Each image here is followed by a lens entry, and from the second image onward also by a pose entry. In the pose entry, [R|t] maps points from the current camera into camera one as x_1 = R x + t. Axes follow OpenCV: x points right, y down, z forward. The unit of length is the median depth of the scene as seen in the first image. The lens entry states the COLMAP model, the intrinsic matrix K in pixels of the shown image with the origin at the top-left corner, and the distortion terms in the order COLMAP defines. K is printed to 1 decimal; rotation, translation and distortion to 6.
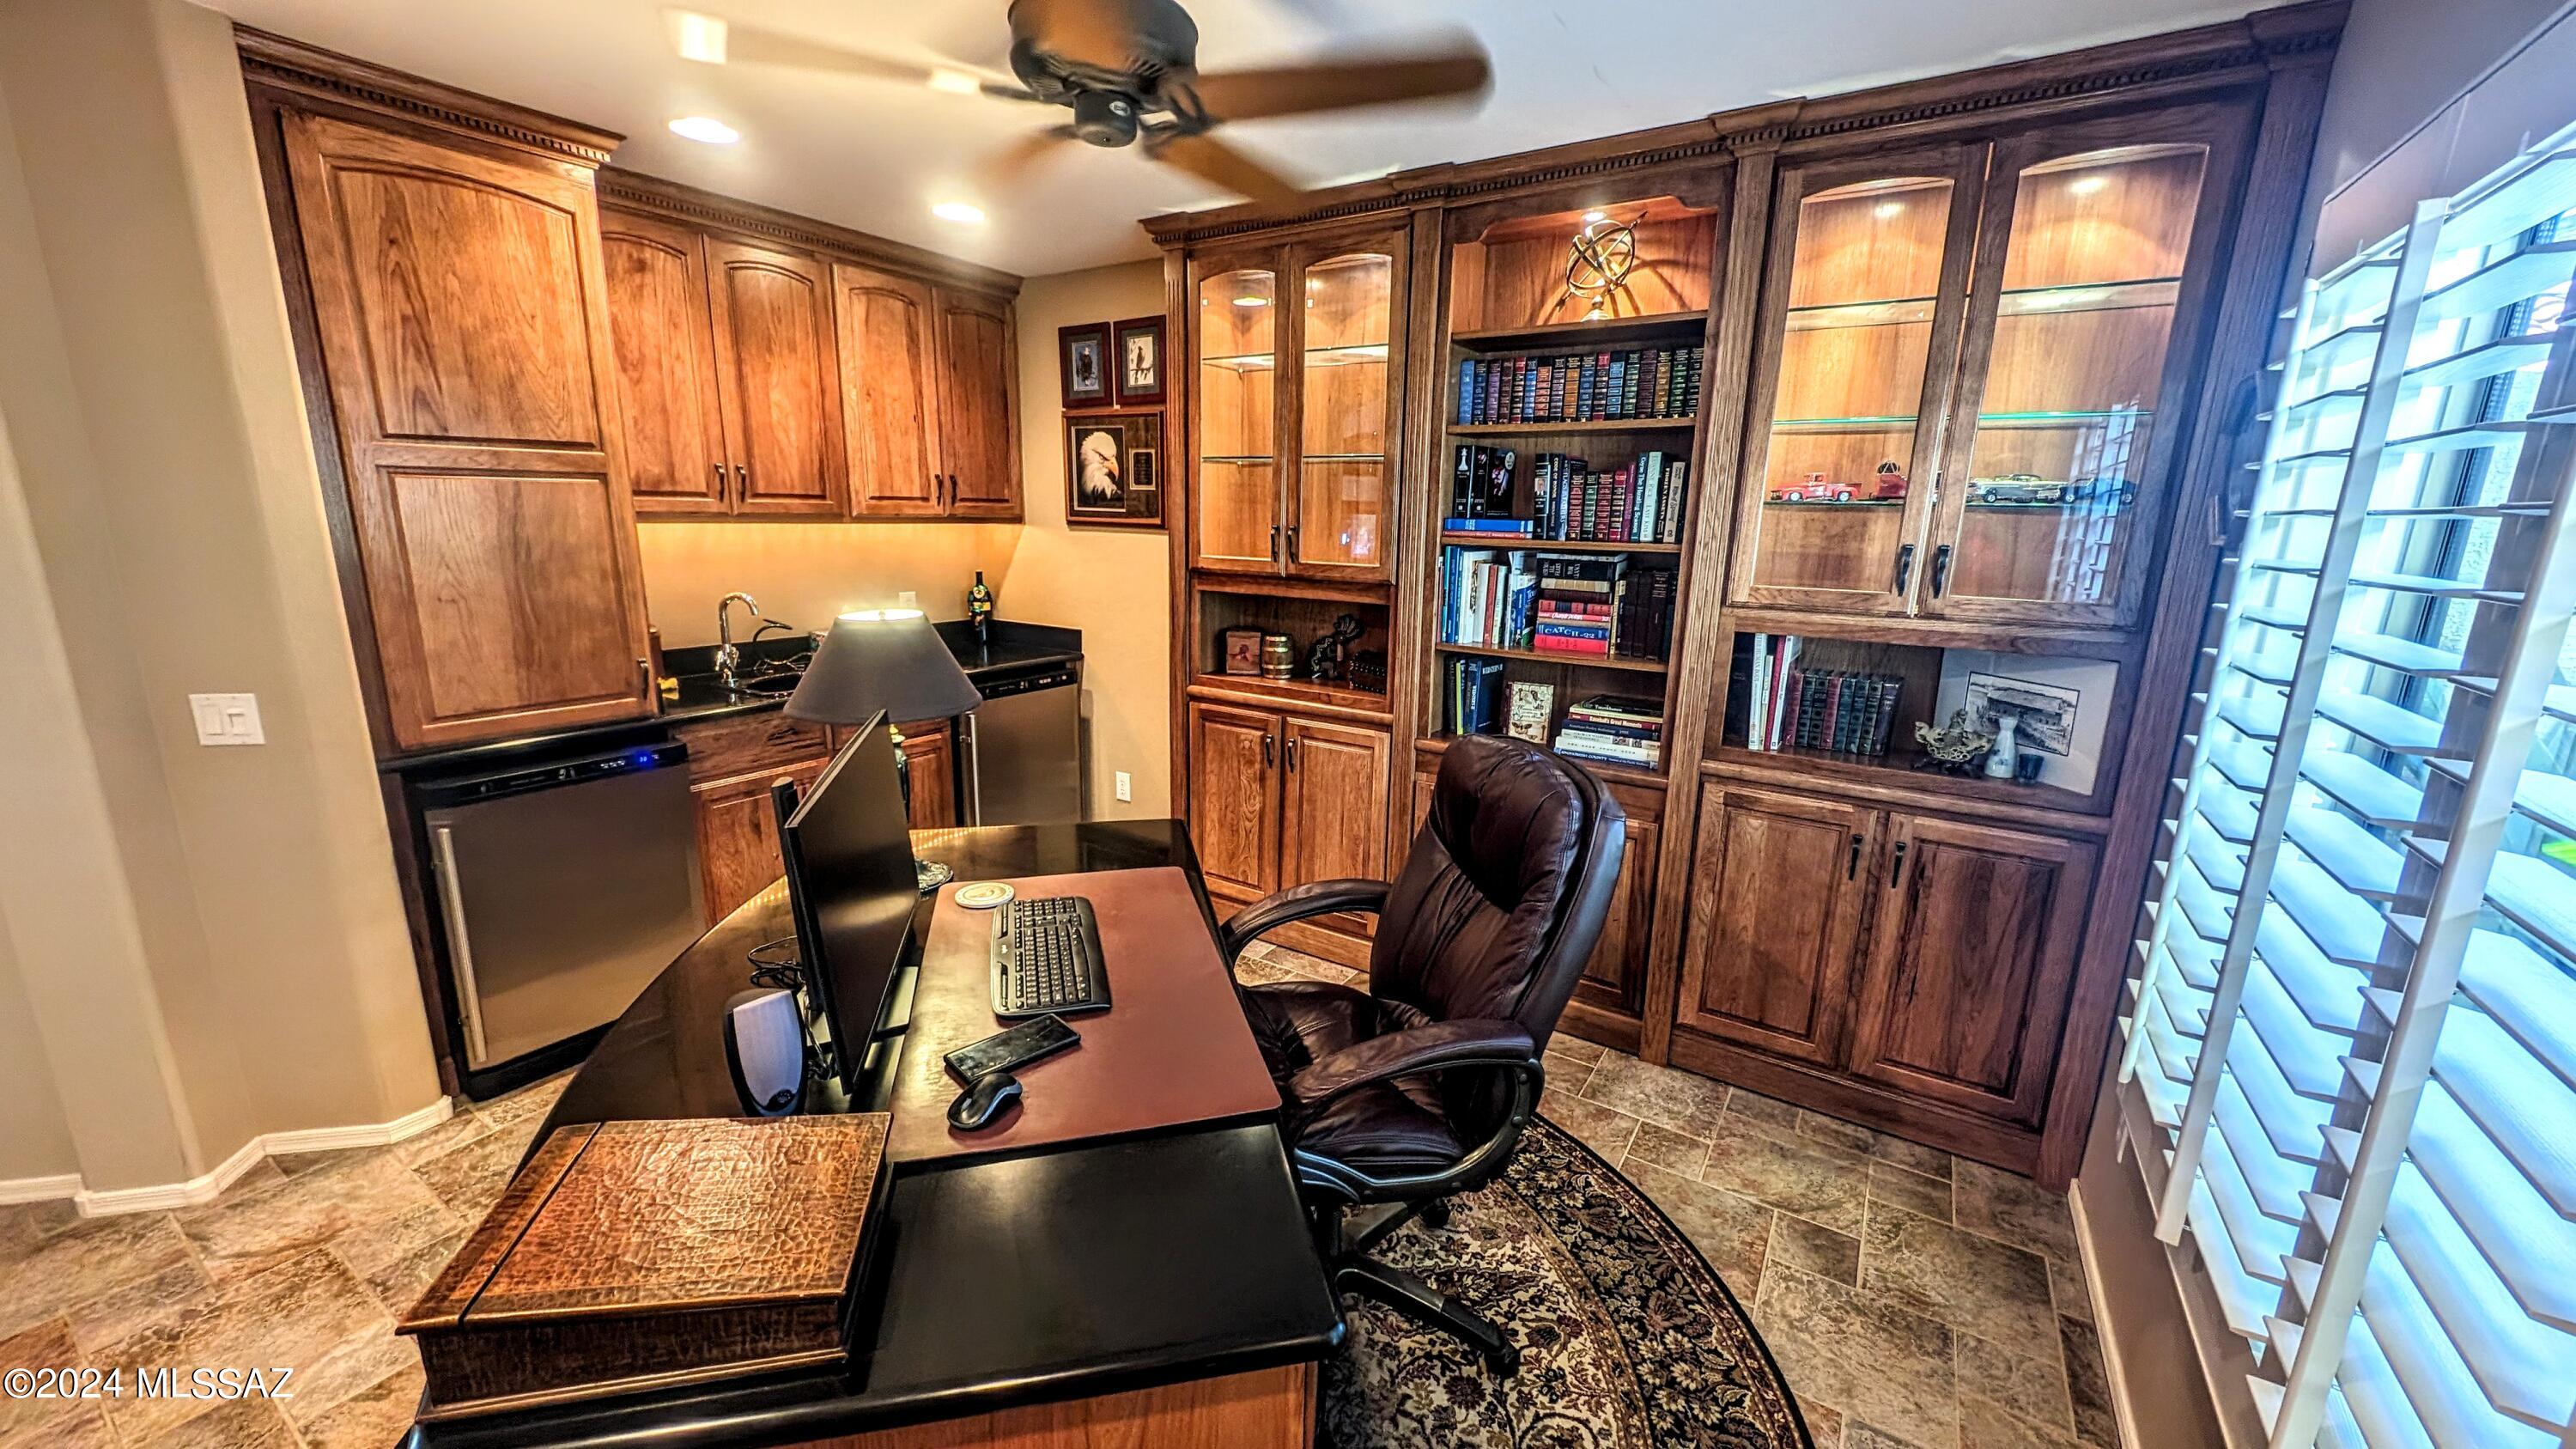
lens RADIAL K [[970.9, 0, 1285.7], [0, 970.9, 728.8], [0, 0, 1]] dist [0.011409, -0.005660]
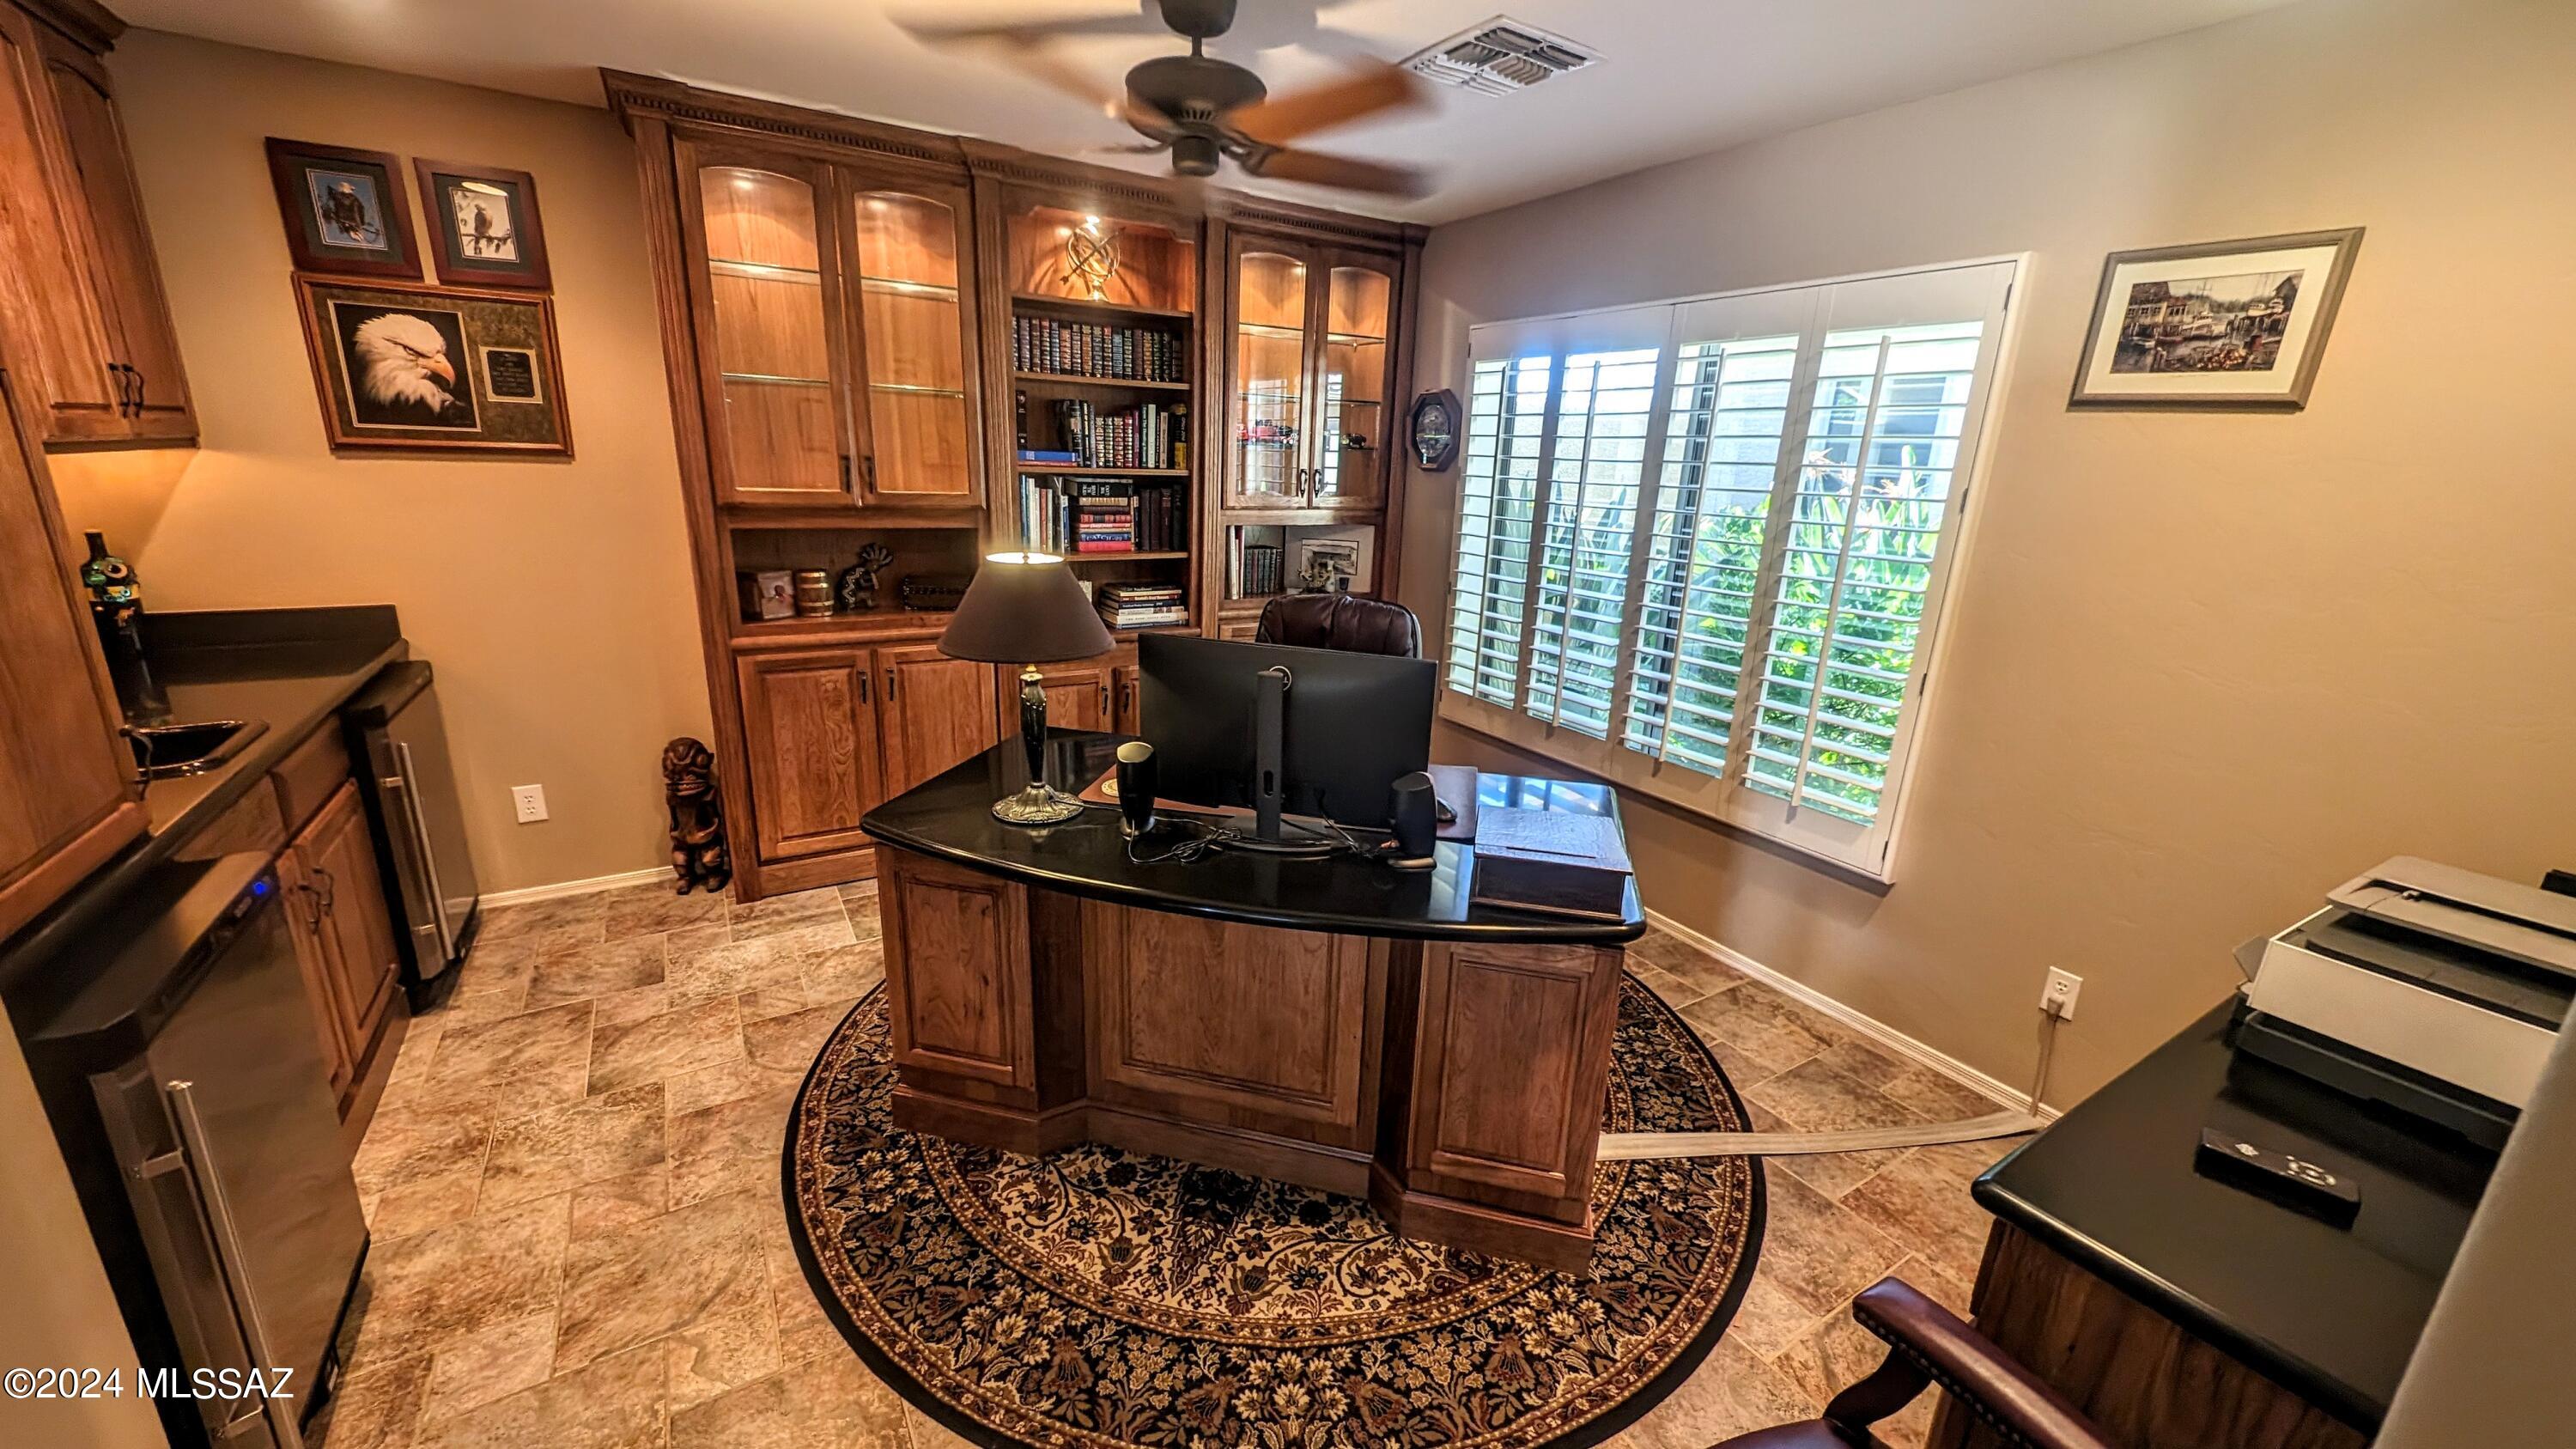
lens RADIAL K [[970.9, 0, 1292.6], [0, 970.9, 726.7], [0, 0, 1]] dist [0.011409, -0.005660]
pose [[0.420569, -0.250739, 0.871924, -0.728362], [0.172787, 0.965598, 0.194333, -0.055949], [-0.890655, 0.068926, 0.449425, 0.168177]]
